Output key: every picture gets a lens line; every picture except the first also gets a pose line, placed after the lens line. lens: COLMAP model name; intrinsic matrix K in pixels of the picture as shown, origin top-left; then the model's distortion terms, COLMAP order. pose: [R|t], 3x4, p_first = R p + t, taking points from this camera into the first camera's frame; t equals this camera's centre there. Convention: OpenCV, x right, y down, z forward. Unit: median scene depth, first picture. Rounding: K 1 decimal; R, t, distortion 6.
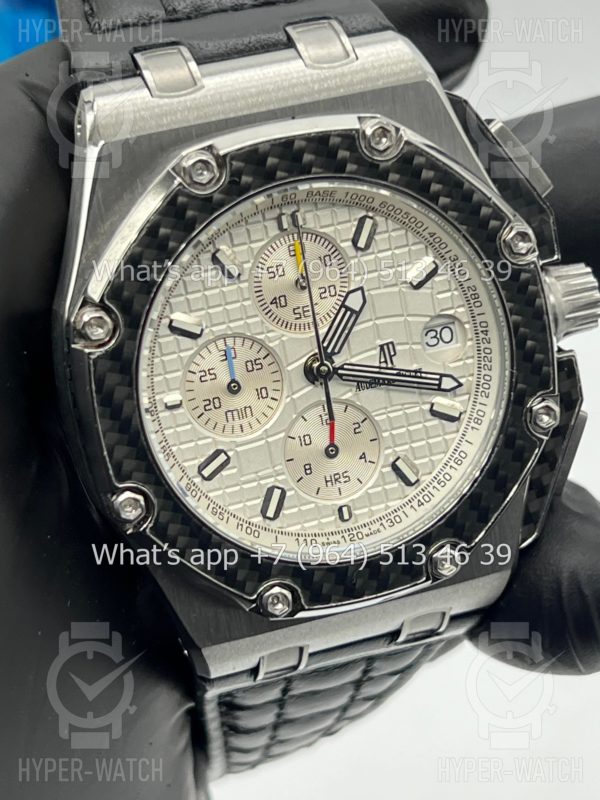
lens RADIAL K [[1858.2, 0, 298.3], [0, 1858.2, 393.7], [0, 0, 1]] dist [0.254289, 0.000000]
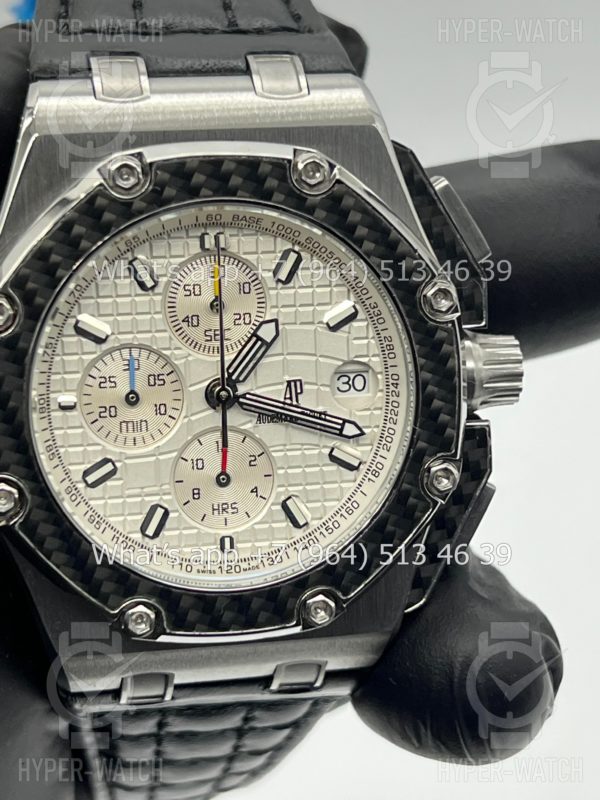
lens RADIAL K [[1858.2, 0, 292.4], [0, 1858.2, 396.6], [0, 0, 1]] dist [0.254289, 0.000000]
pose [[0.985813, 0.153809, -0.067203, 0.115149], [-0.157364, 0.986211, -0.051235, 0.032647], [0.058396, 0.061083, 0.996423, 0.015789]]
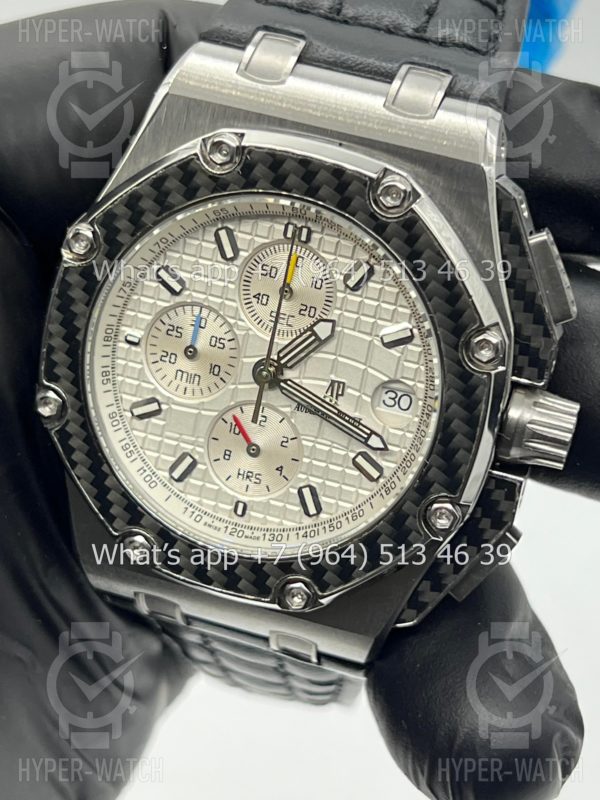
lens RADIAL K [[1858.2, 0, 302.3], [0, 1858.2, 404.3], [0, 0, 1]] dist [0.254289, 0.000000]
pose [[0.812834, 0.450652, -0.369072, 0.420314], [-0.434670, 0.891054, 0.130710, -0.142665], [0.387768, 0.054179, 0.920163, 0.045136]]
